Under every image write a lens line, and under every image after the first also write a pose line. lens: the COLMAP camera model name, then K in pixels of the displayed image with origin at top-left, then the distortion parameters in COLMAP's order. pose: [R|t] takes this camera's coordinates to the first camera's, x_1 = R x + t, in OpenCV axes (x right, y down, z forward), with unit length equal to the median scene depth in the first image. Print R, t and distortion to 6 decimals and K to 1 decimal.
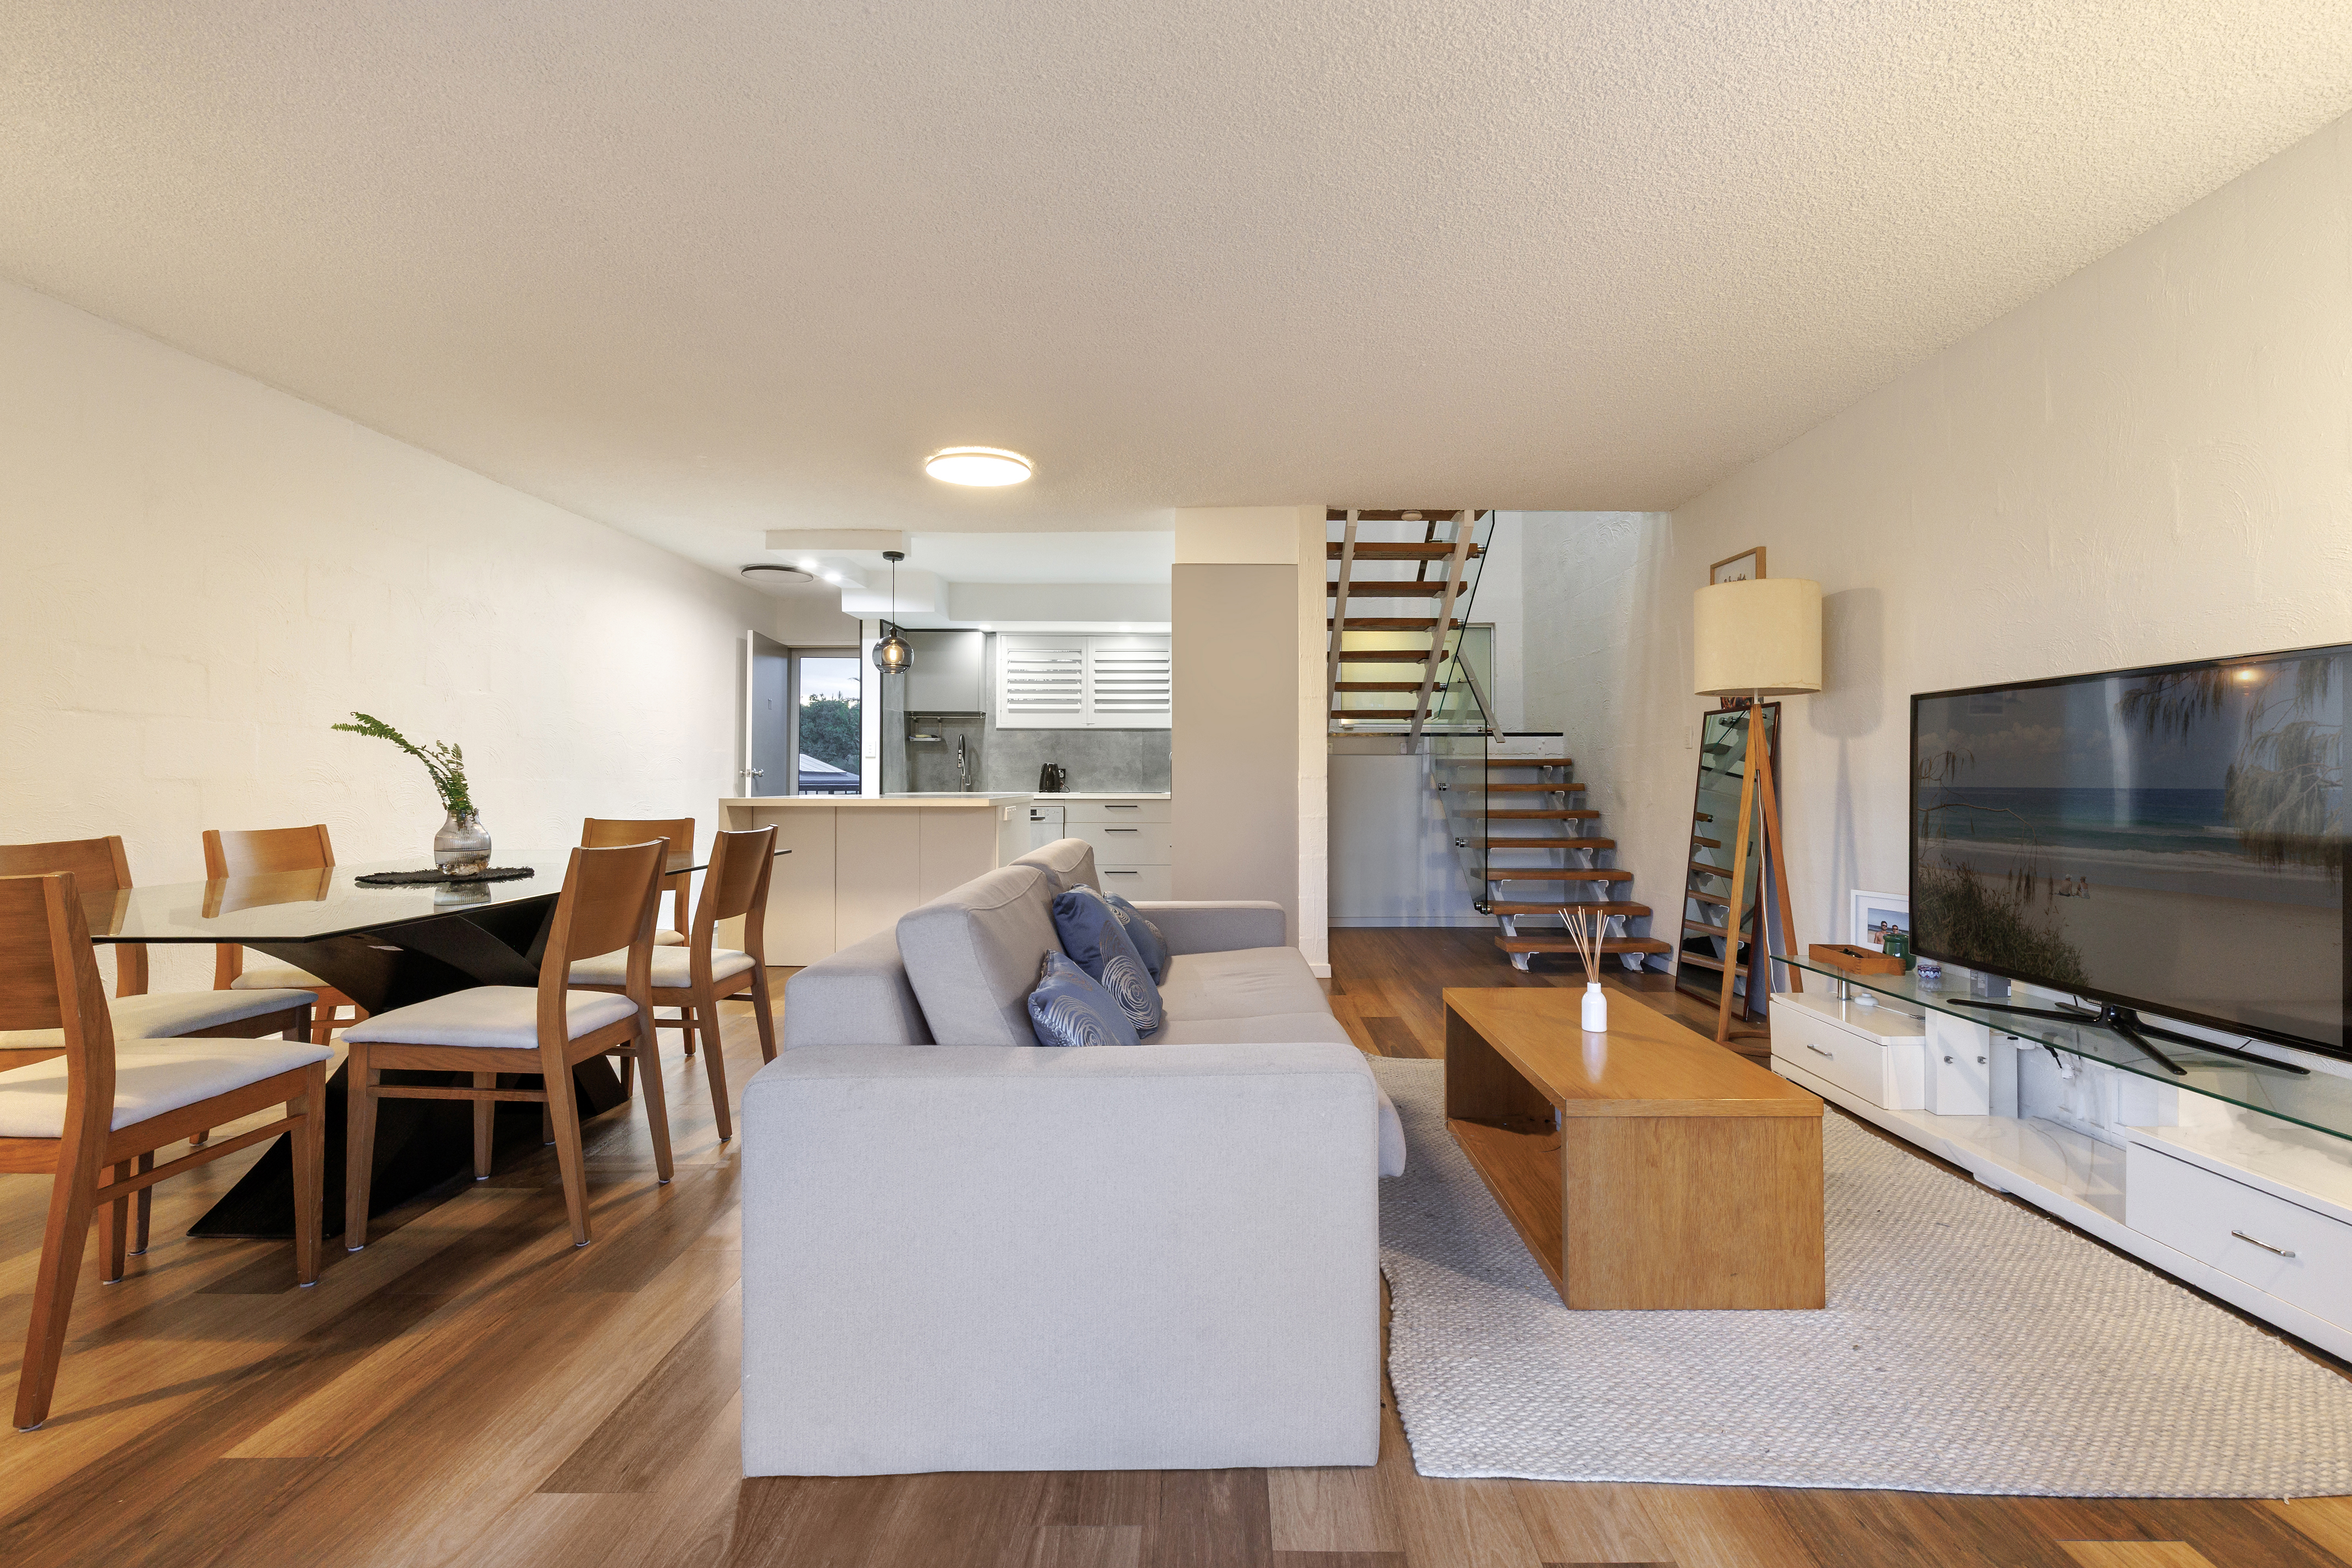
lens RADIAL K [[1085.1, 0, 1185.6], [0, 1085.1, 776.8], [0, 0, 1]] dist [0.001746, 0.000066]
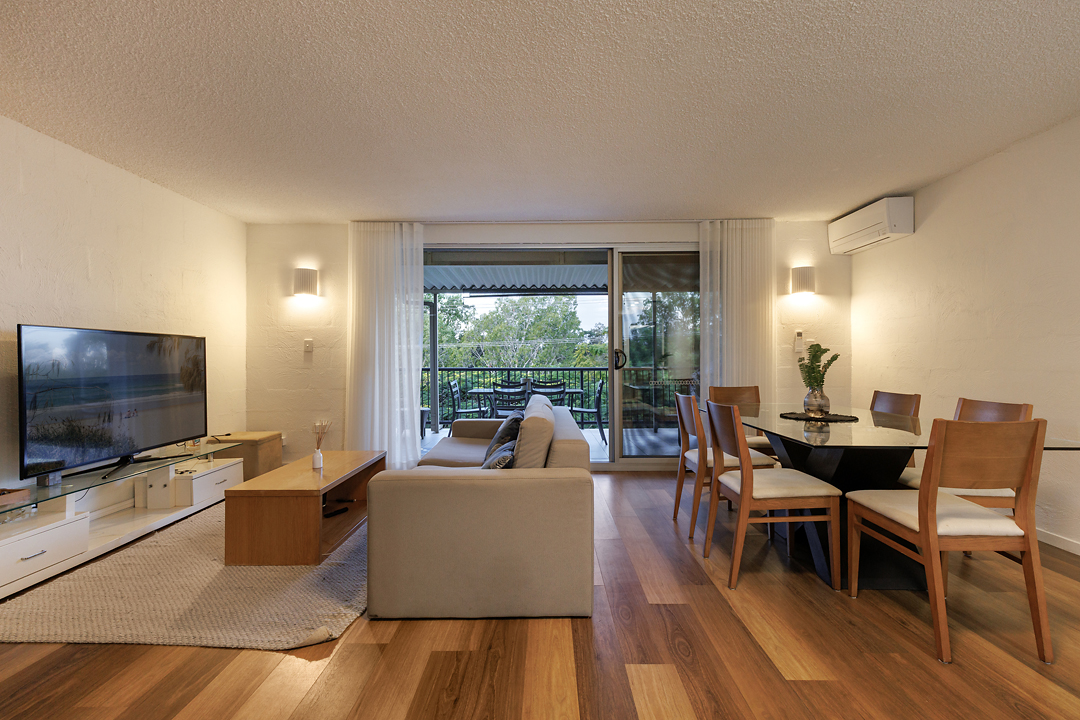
lens RADIAL K [[498.3, 0, 540.6], [0, 498.3, 357.2], [0, 0, 1]] dist [0.001746, 0.000066]
pose [[-0.999916, 0.011581, 0.005823, -0.152507], [0.011591, 0.999931, 0.001754, -0.021666], [-0.005802, 0.001822, -0.999982, 1.976445]]
